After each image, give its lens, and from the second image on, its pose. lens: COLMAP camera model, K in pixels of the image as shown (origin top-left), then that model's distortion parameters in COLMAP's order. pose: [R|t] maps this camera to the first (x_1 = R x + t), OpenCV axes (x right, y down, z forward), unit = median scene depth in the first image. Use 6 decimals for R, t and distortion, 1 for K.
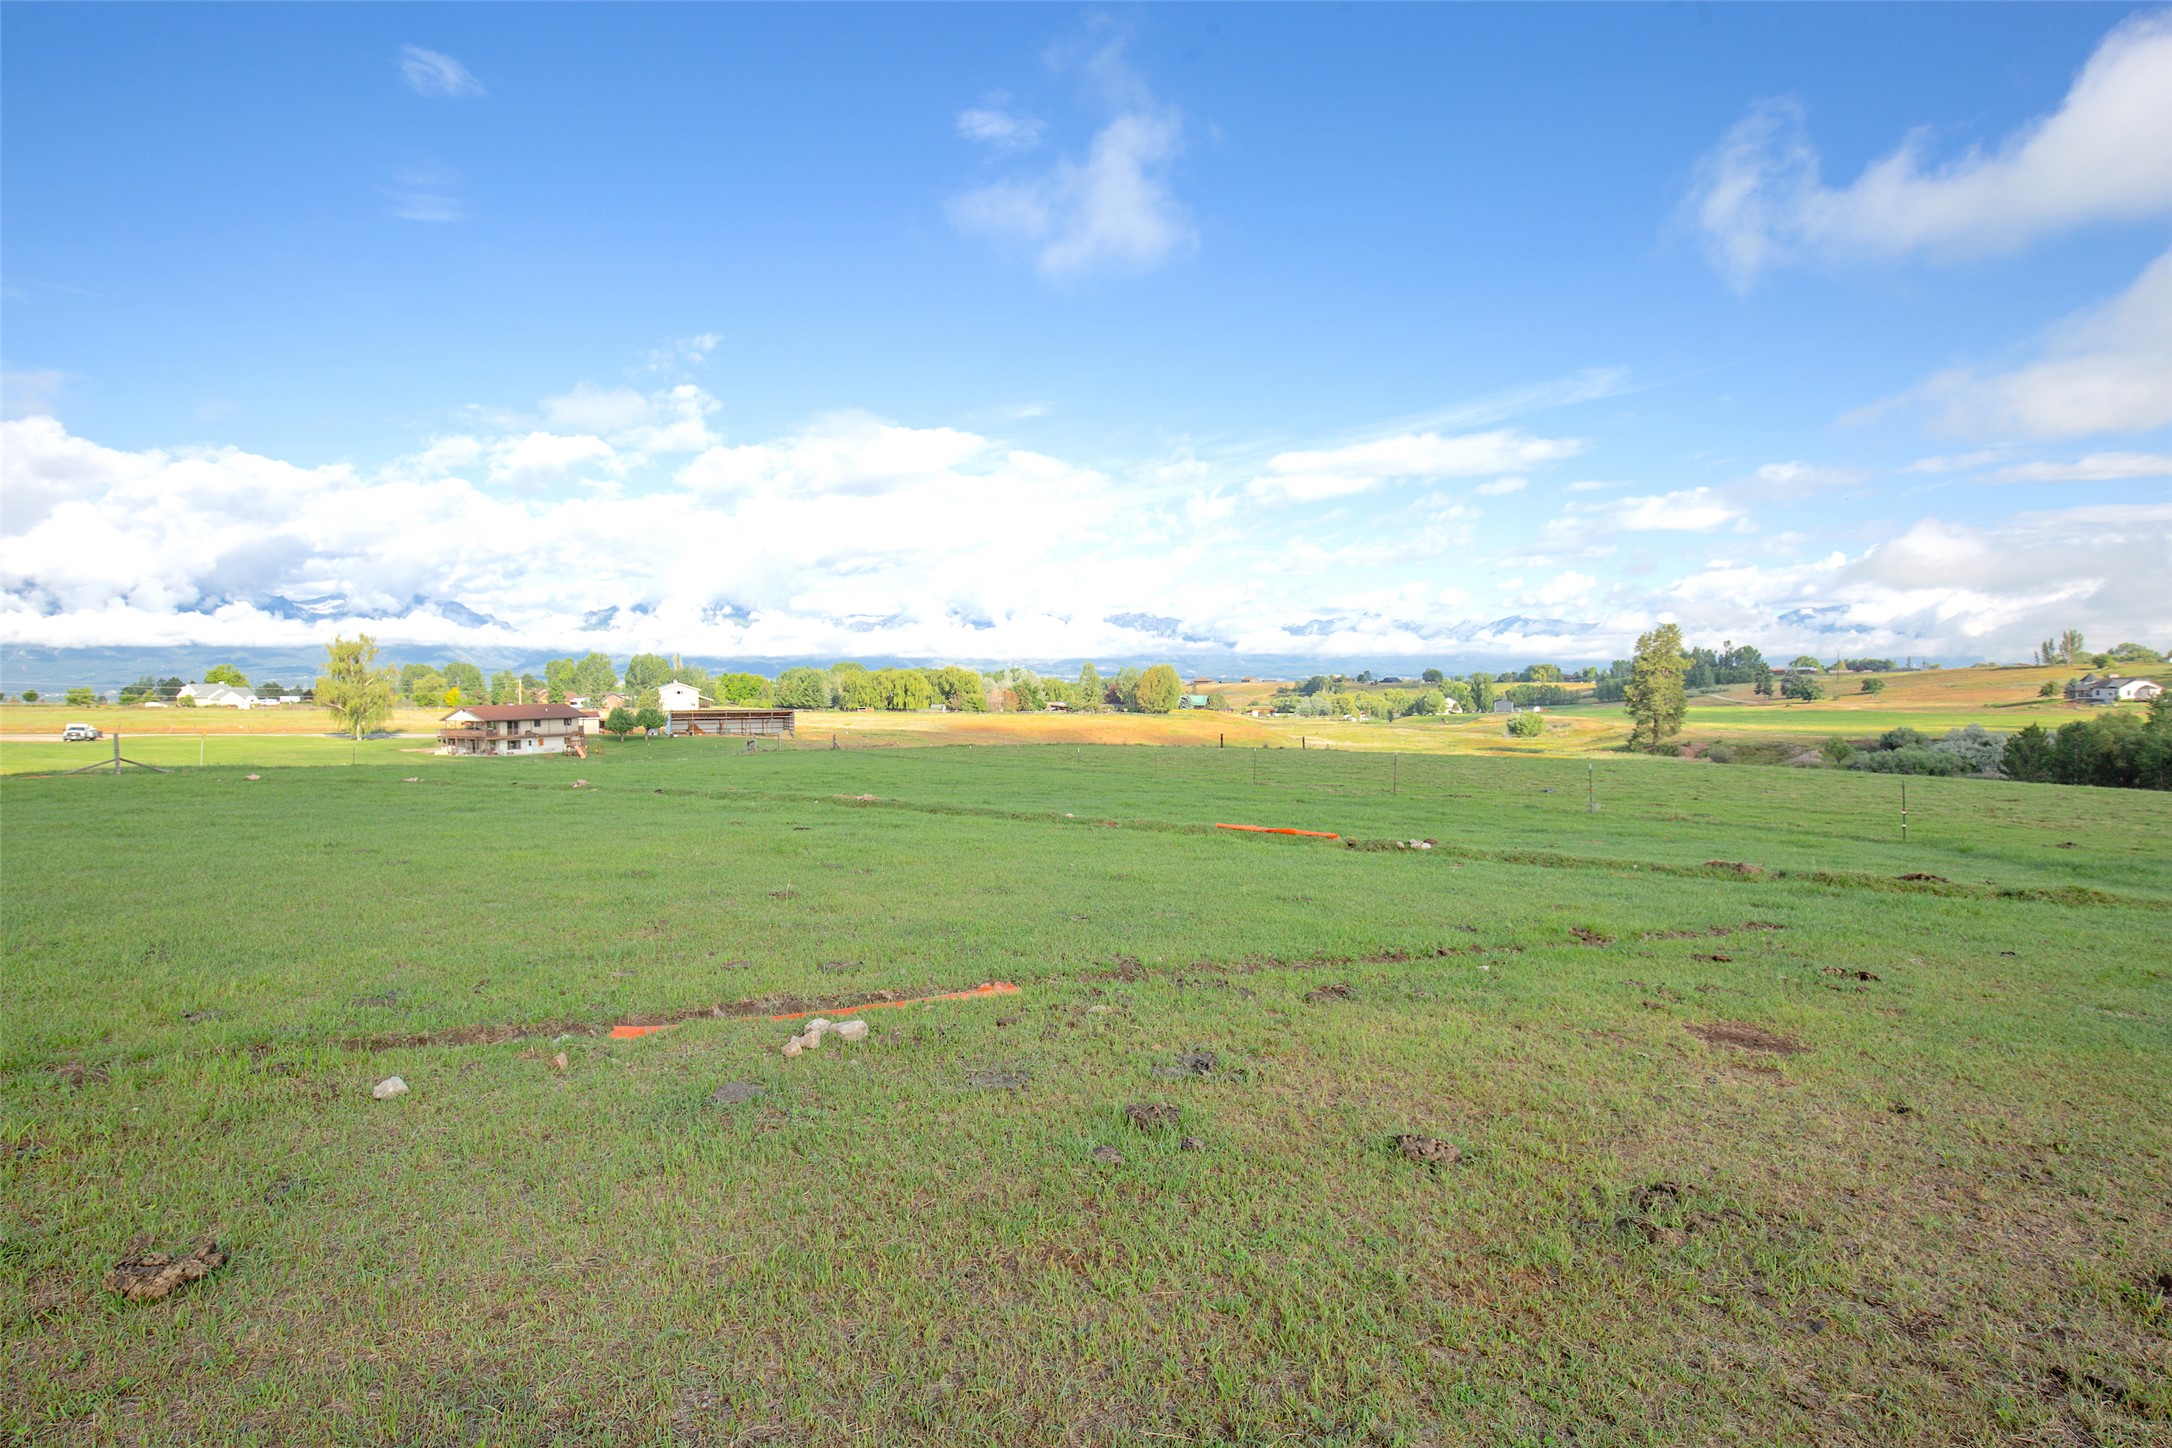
lens RADIAL K [[1091.3, 0, 1082.6], [0, 1091.3, 726.2], [0, 0, 1]] dist [-0.017043, 0.000954]
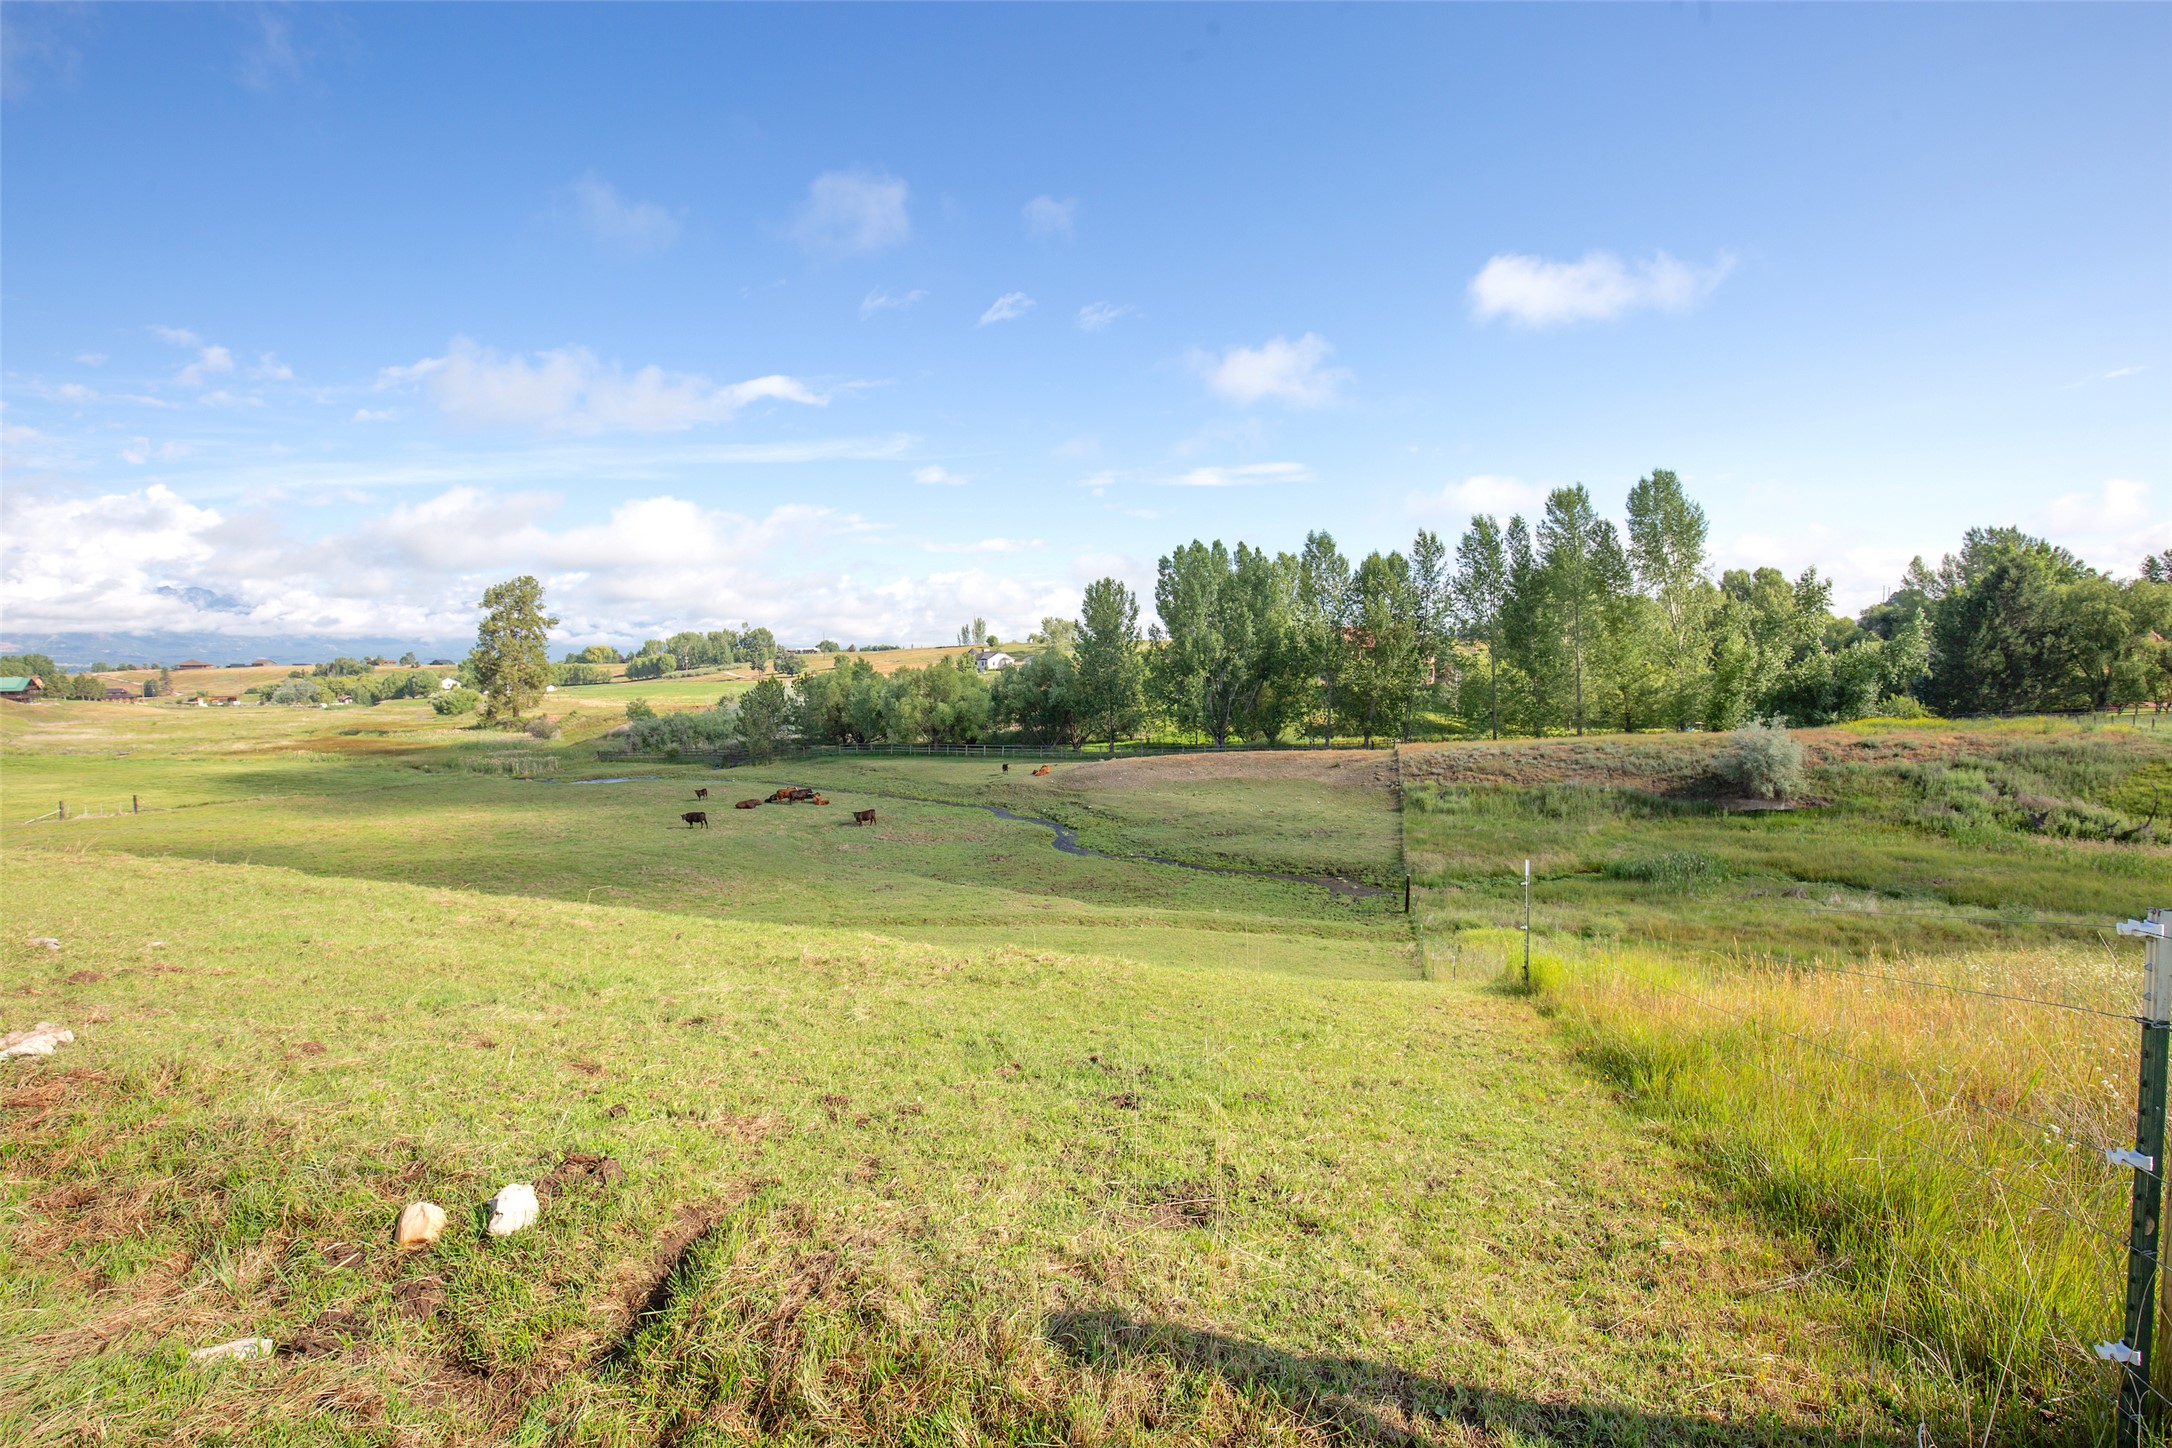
lens RADIAL K [[998.3, 0, 1073.3], [0, 998.3, 727.6], [0, 0, 1]] dist [-0.032304, 0.004218]
pose [[0.706496, -0.045450, 0.706256, 0.214342], [0.032452, 0.998967, 0.031824, 0.009437], [-0.706973, 0.000436, 0.707241, 0.112396]]
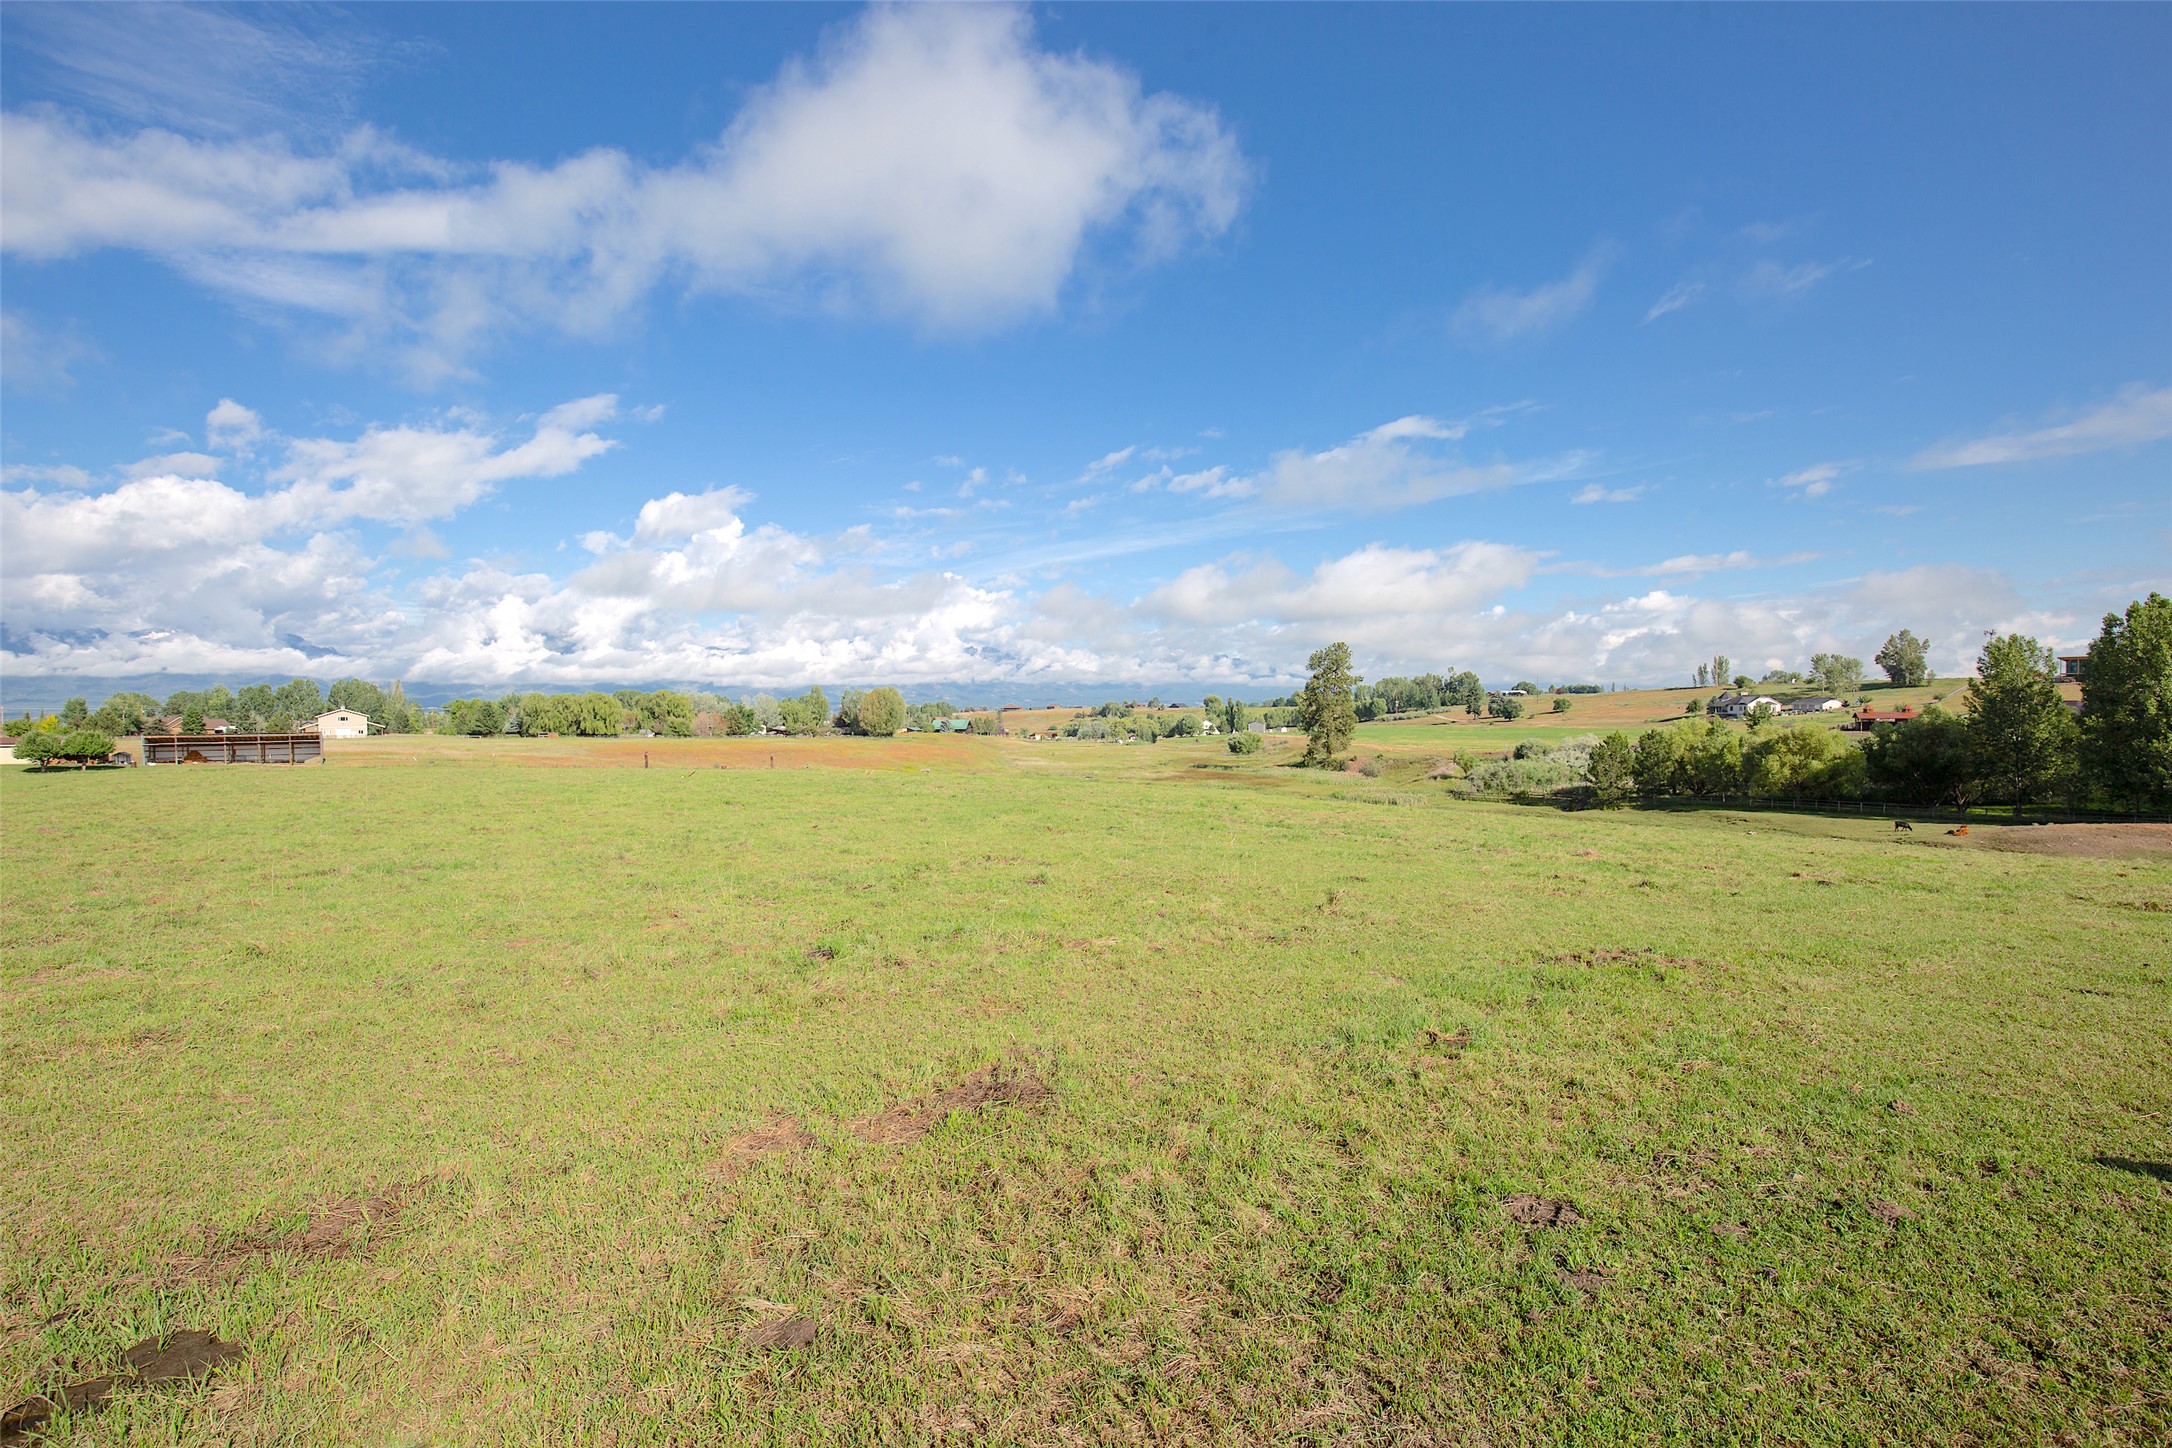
lens RADIAL K [[998.3, 0, 1073.3], [0, 998.3, 727.6], [0, 0, 1]] dist [-0.032304, 0.004218]
pose [[0.989979, -0.009981, 0.140861, 0.114377], [0.013367, 0.999643, -0.023115, 0.003496], [-0.140580, 0.024766, 0.989759, 0.073533]]
